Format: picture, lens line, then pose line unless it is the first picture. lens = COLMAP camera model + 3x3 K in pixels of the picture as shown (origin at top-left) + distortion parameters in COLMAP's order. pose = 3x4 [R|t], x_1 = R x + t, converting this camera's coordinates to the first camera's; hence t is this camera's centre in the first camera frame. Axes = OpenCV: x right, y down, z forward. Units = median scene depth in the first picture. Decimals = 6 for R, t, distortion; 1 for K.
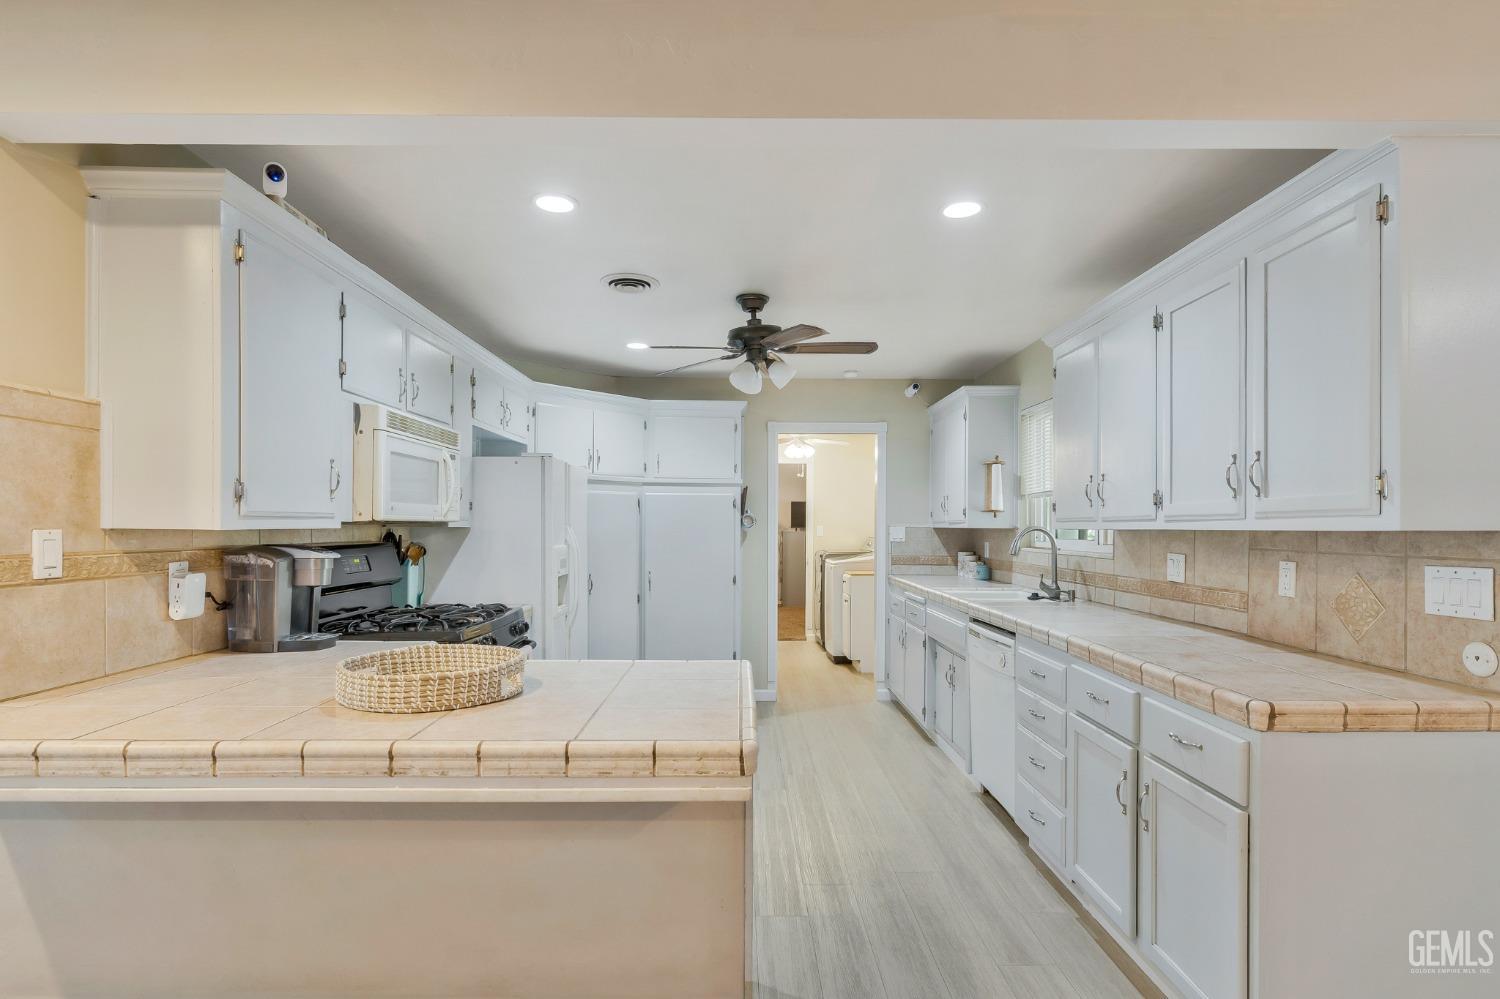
lens RADIAL K [[737.7, 0, 753.4], [0, 737.7, 519.8], [0, 0, 1]] dist [-0.003388, -0.001518]
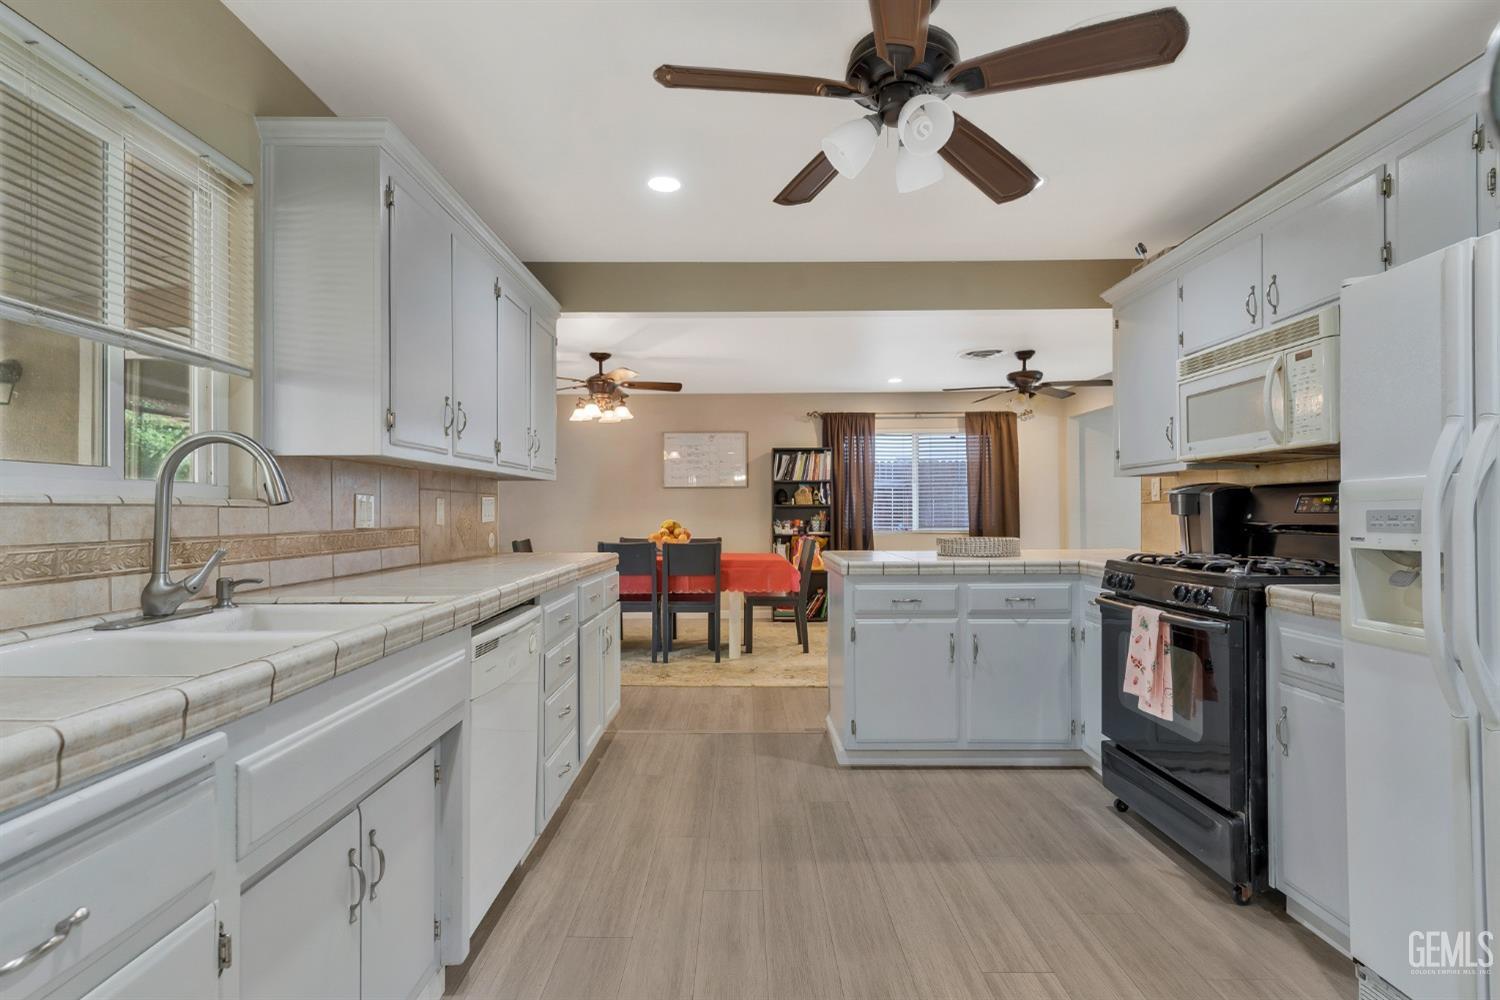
lens RADIAL K [[737.7, 0, 745.1], [0, 737.7, 508.7], [0, 0, 1]] dist [-0.003388, -0.001518]
pose [[-0.999869, 0.002489, 0.015992, 0.122781], [0.002281, 0.999913, -0.012995, 0.072967], [-0.016023, -0.012957, -0.999788, 1.805396]]
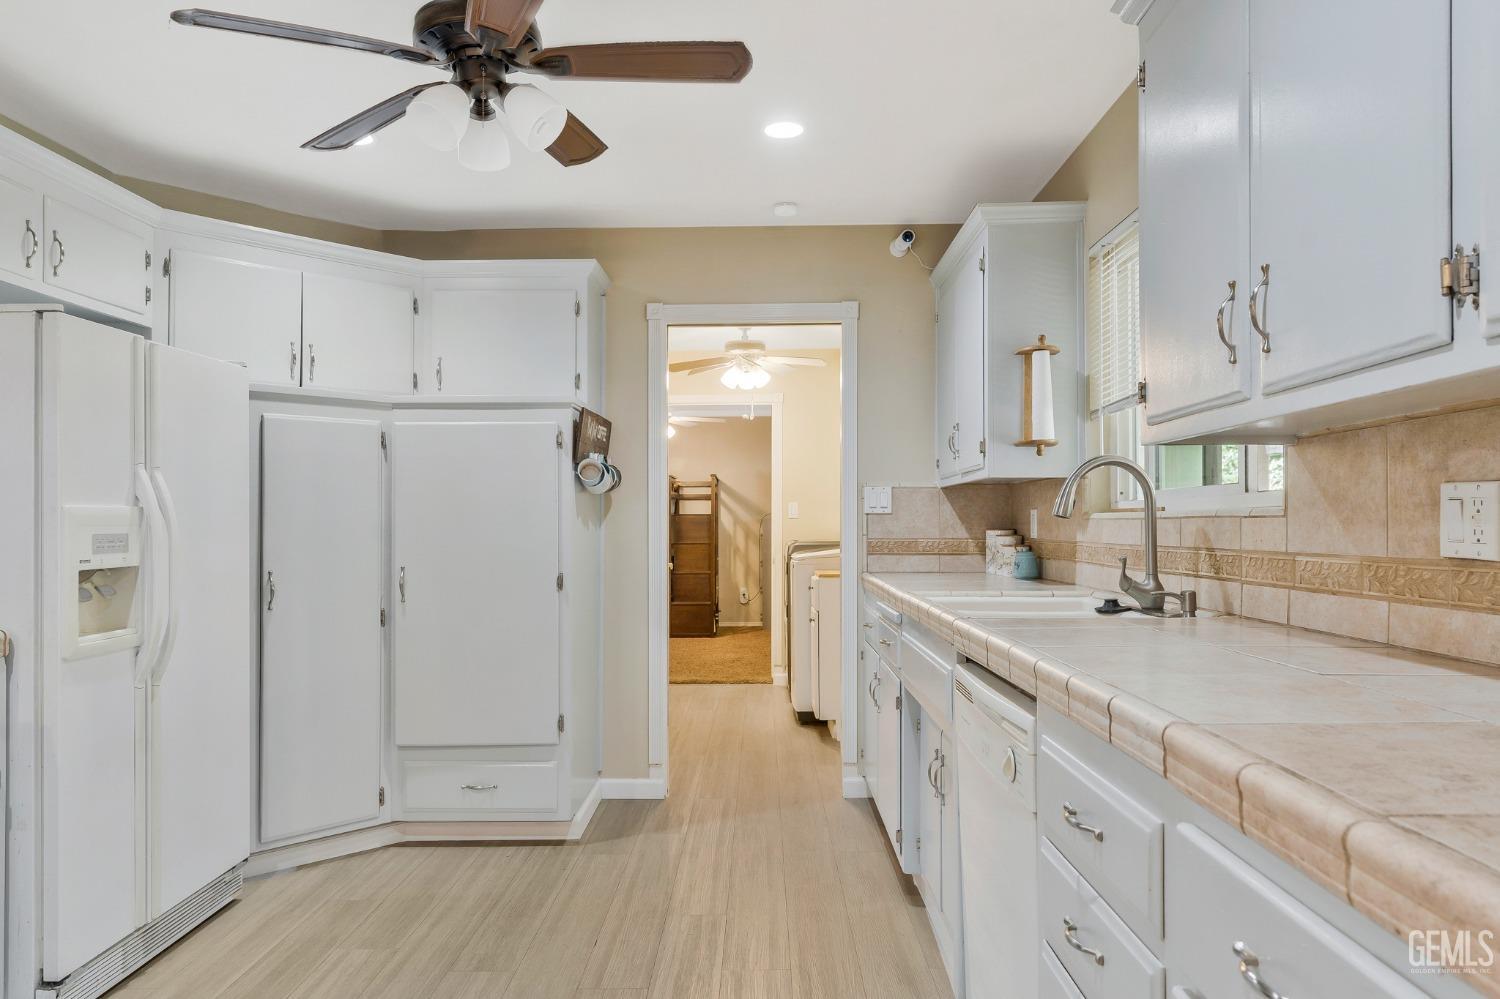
lens RADIAL K [[952.3, 0, 754.4], [0, 952.3, 512.7], [0, 0, 1]] dist [-0.006279, 0.000195]
pose [[0.999523, -0.008858, -0.029583, 0.226040], [0.008678, 0.999943, -0.006226, 0.060221], [0.029637, 0.005967, 0.999543, 0.505787]]
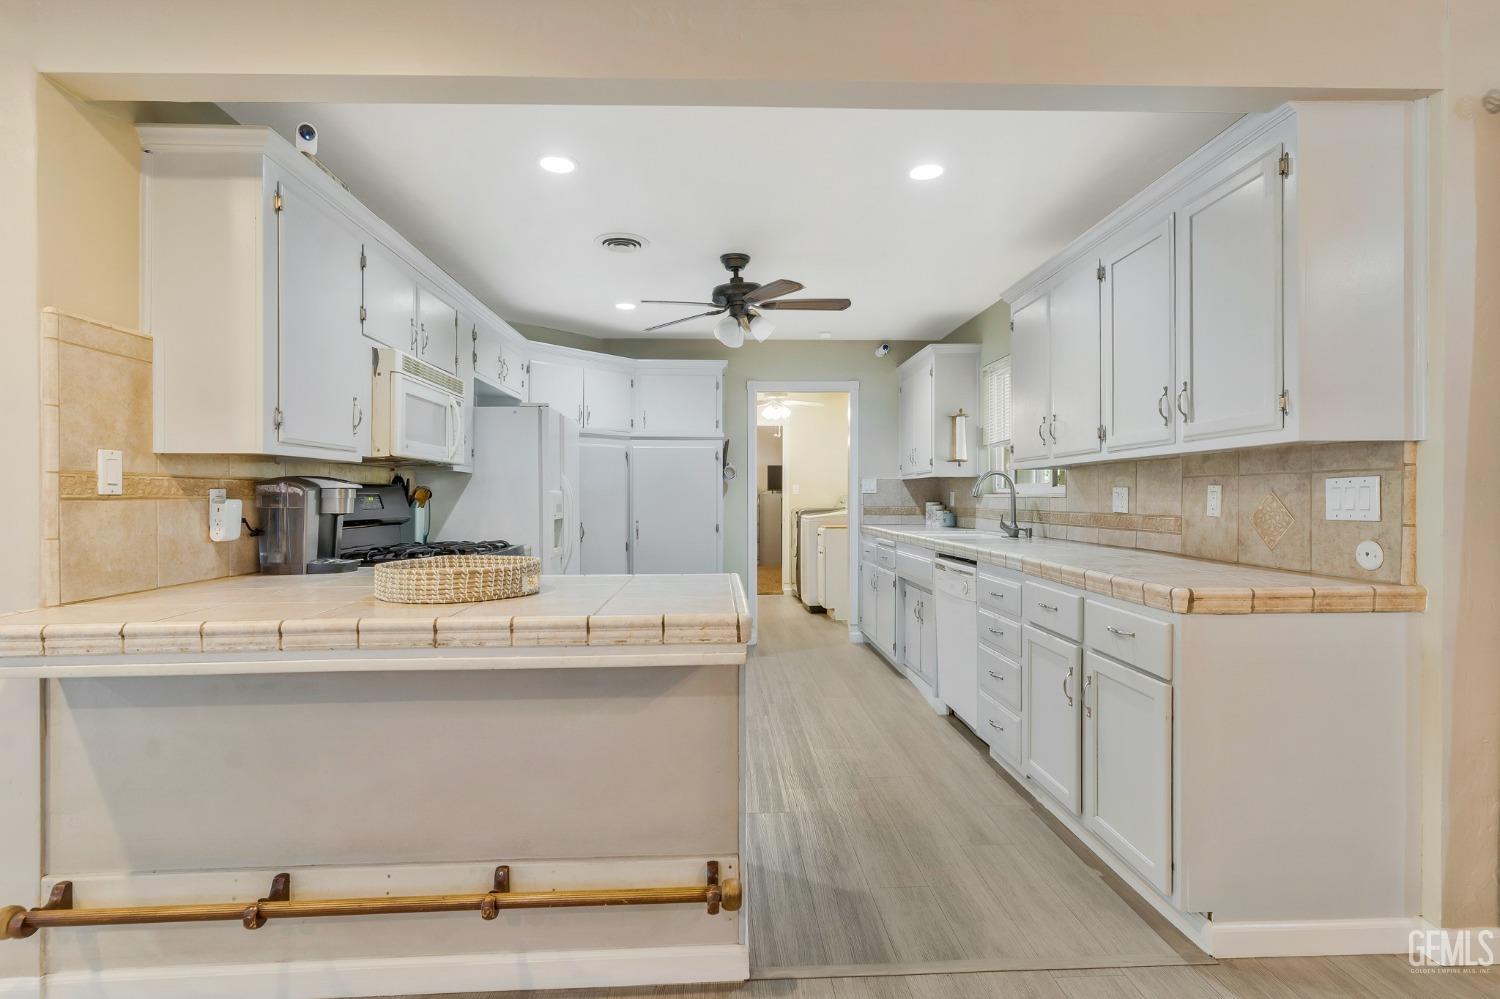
lens RADIAL K [[737.7, 0, 743.3], [0, 737.7, 491.7], [0, 0, 1]] dist [-0.003388, -0.001518]
pose [[0.999643, -0.008190, 0.025415, -0.015716], [0.008208, 0.999966, -0.000598, 0.048609], [-0.025410, 0.000806, 0.999677, -0.079123]]
